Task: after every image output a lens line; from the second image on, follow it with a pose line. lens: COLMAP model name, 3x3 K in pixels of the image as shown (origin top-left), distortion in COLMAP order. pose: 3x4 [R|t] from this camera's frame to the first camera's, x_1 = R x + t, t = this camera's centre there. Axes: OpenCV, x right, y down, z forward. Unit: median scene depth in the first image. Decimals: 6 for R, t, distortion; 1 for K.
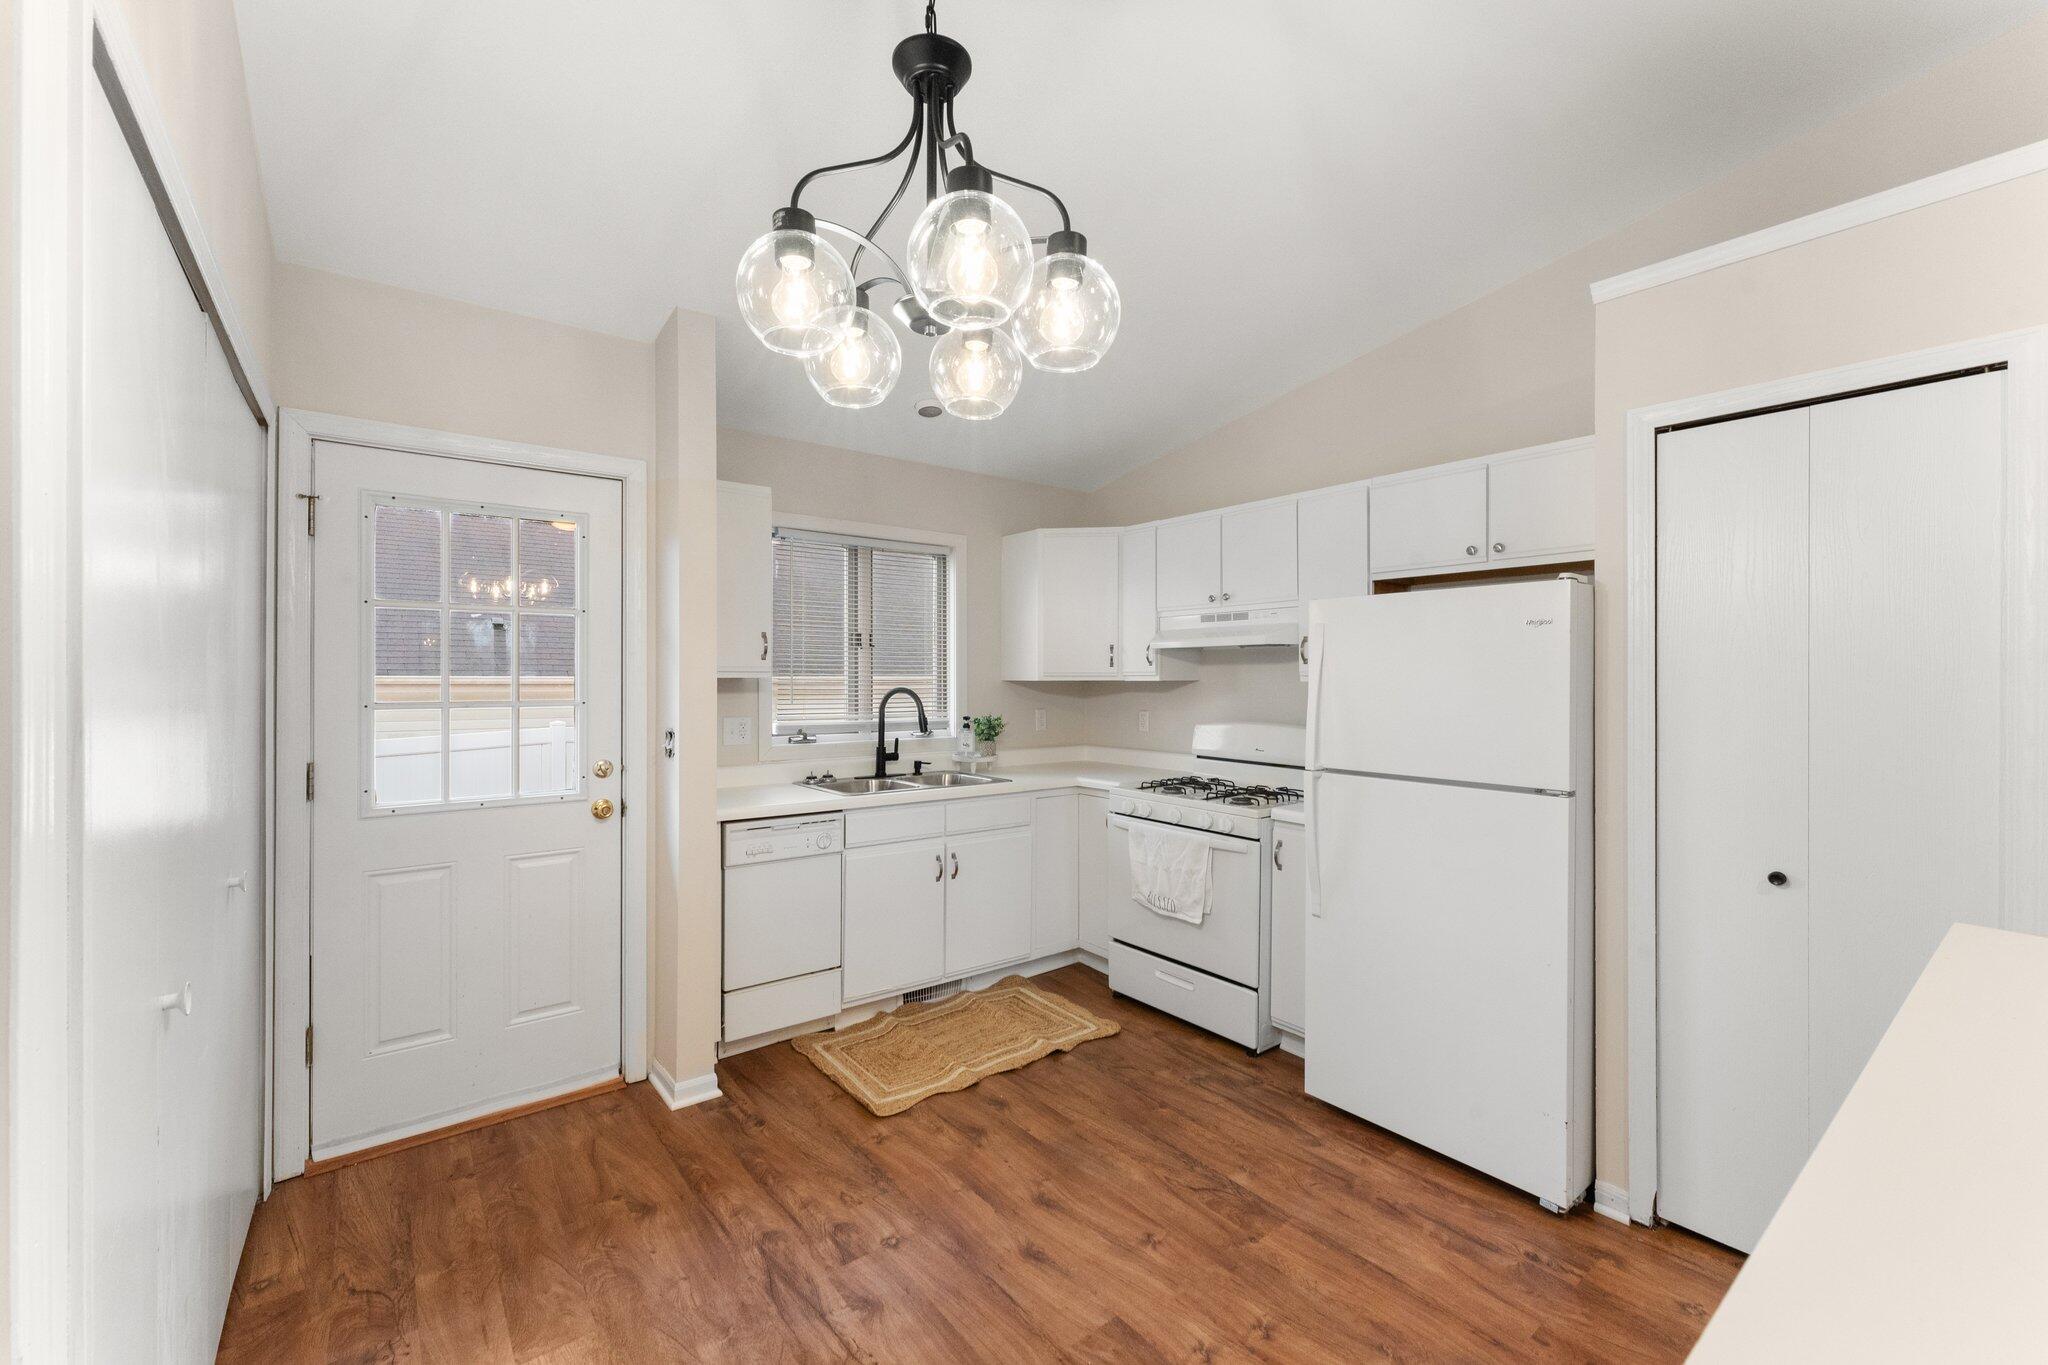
lens RADIAL K [[840.5, 0, 1026.5], [0, 840.5, 671.7], [0, 0, 1]] dist [-0.000010, 0.000069]
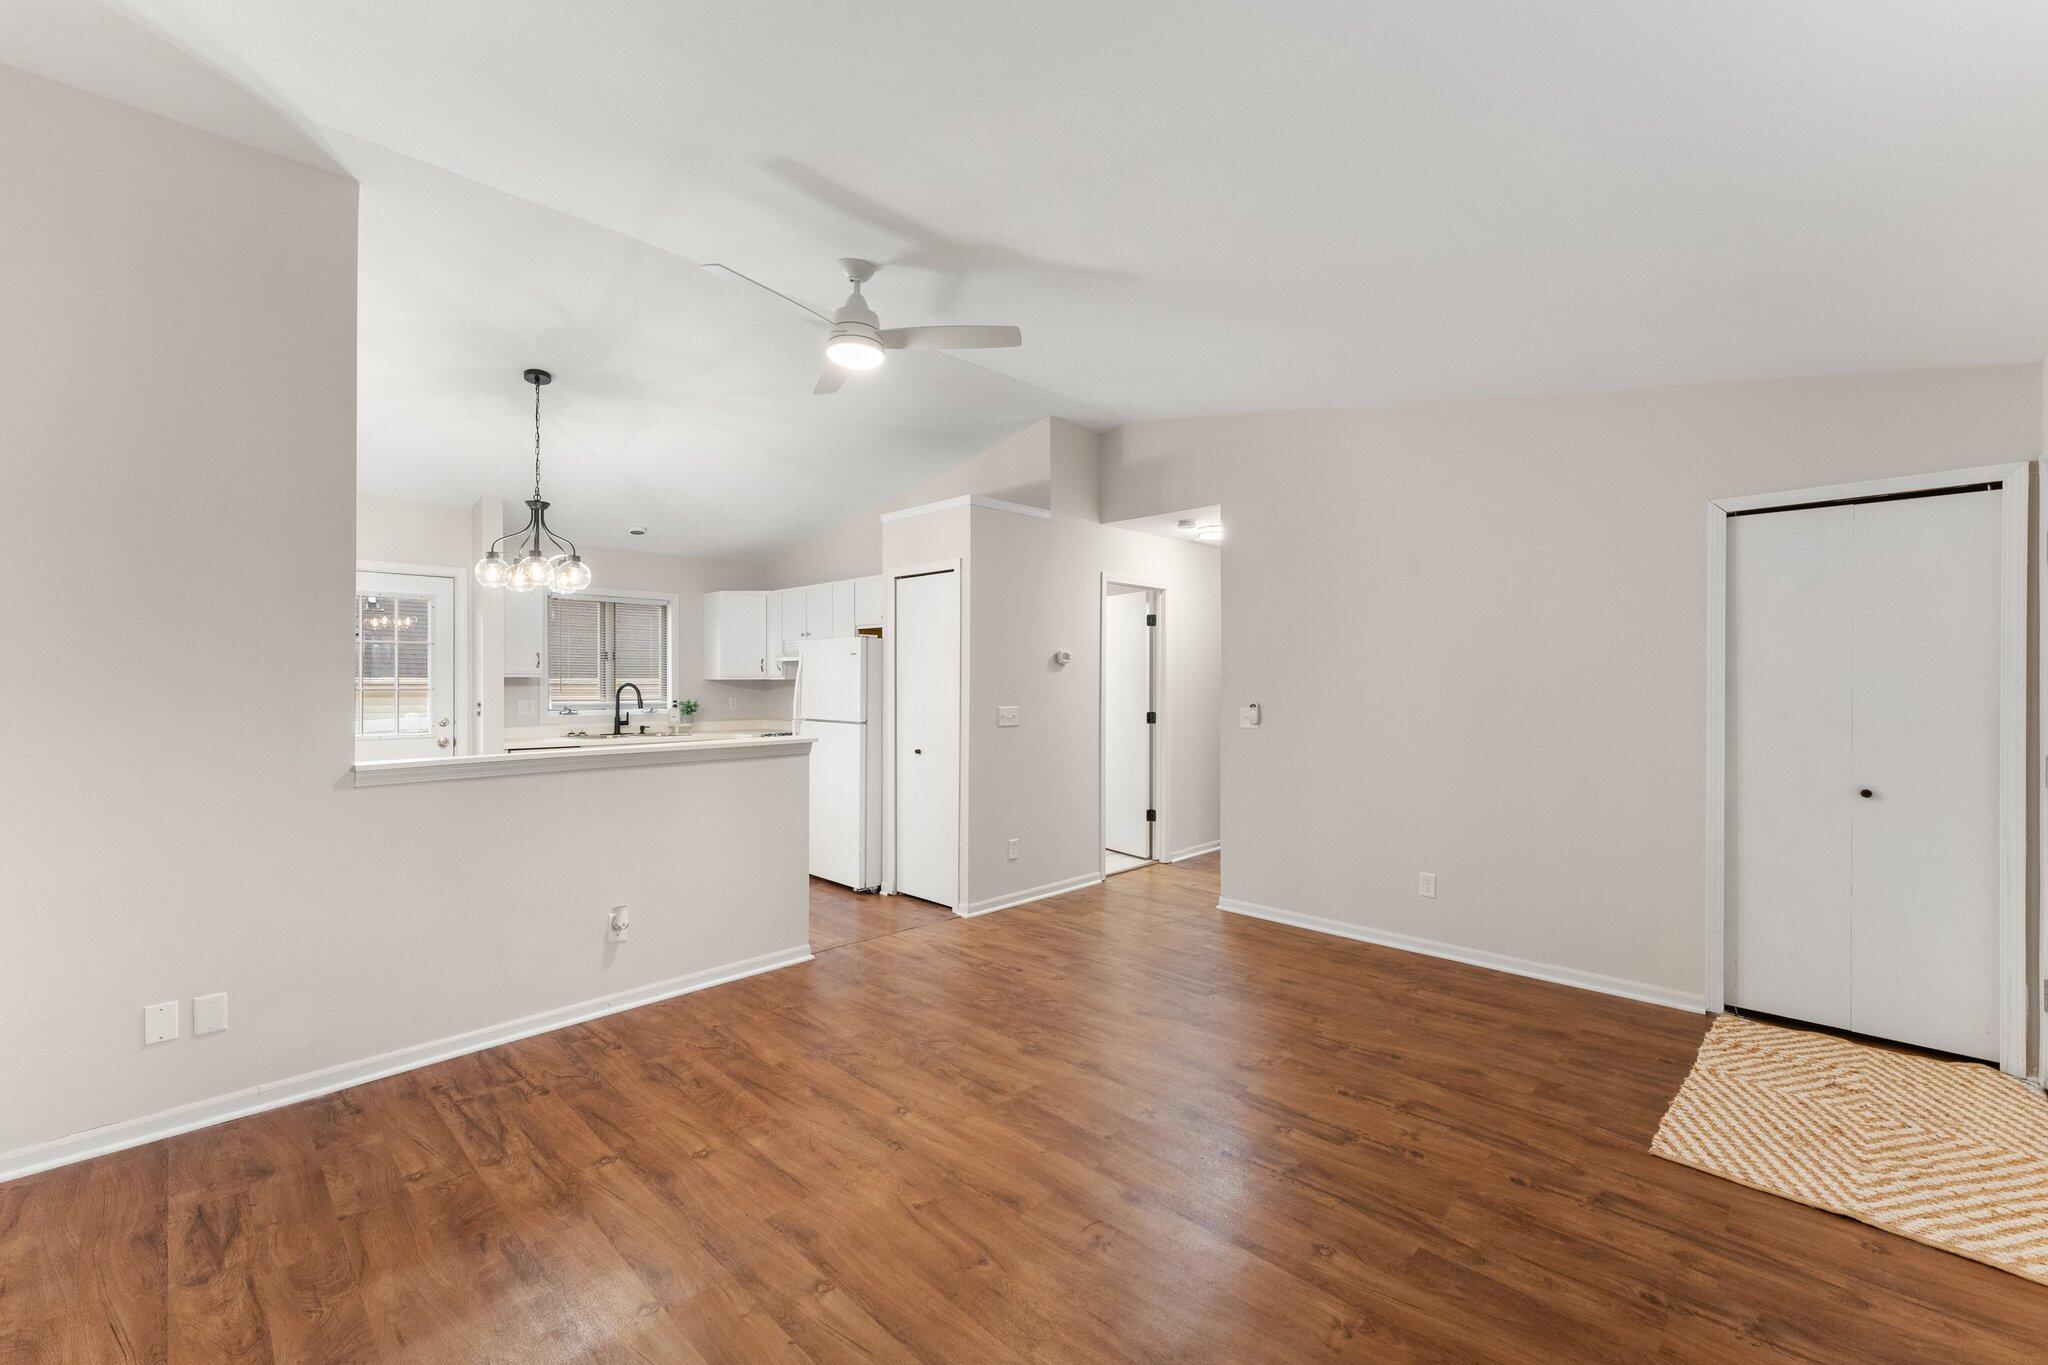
lens RADIAL K [[831.3, 0, 1024.0], [0, 831.3, 682.5], [0, 0, 1]] dist [0.001543, 0.000174]
pose [[0.991359, -0.000927, 0.131175, 0.442910], [-0.000208, 0.999963, 0.008639, 0.001514], [-0.131178, -0.008592, 0.991322, -0.836414]]
